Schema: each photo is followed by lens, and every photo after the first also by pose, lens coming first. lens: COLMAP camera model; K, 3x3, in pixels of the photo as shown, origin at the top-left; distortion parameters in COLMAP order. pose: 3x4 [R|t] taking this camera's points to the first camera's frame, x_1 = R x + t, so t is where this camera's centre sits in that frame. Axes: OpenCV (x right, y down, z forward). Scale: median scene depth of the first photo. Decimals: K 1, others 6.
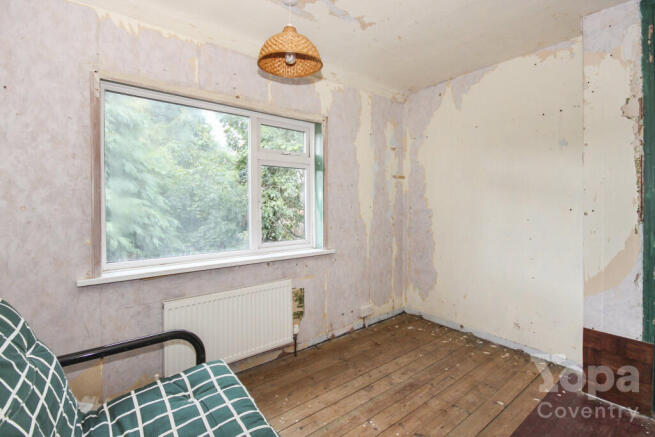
lens RADIAL K [[305.6, 0, 328.1], [0, 305.6, 208.9], [0, 0, 1]] dist [0.000501, -0.011432]
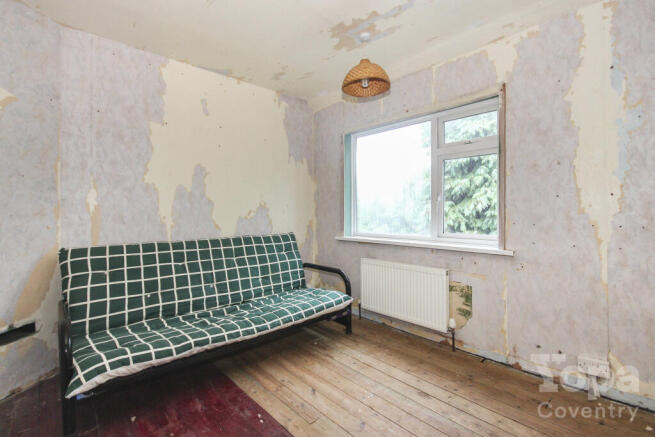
lens RADIAL K [[305.6, 0, 328.1], [0, 305.6, 208.9], [0, 0, 1]] dist [0.000501, -0.011432]
pose [[0.060536, 0.004381, -0.998156, 0.810420], [-0.003609, 0.999985, 0.004171, 0.025968], [0.998160, 0.003350, 0.060551, 0.523643]]
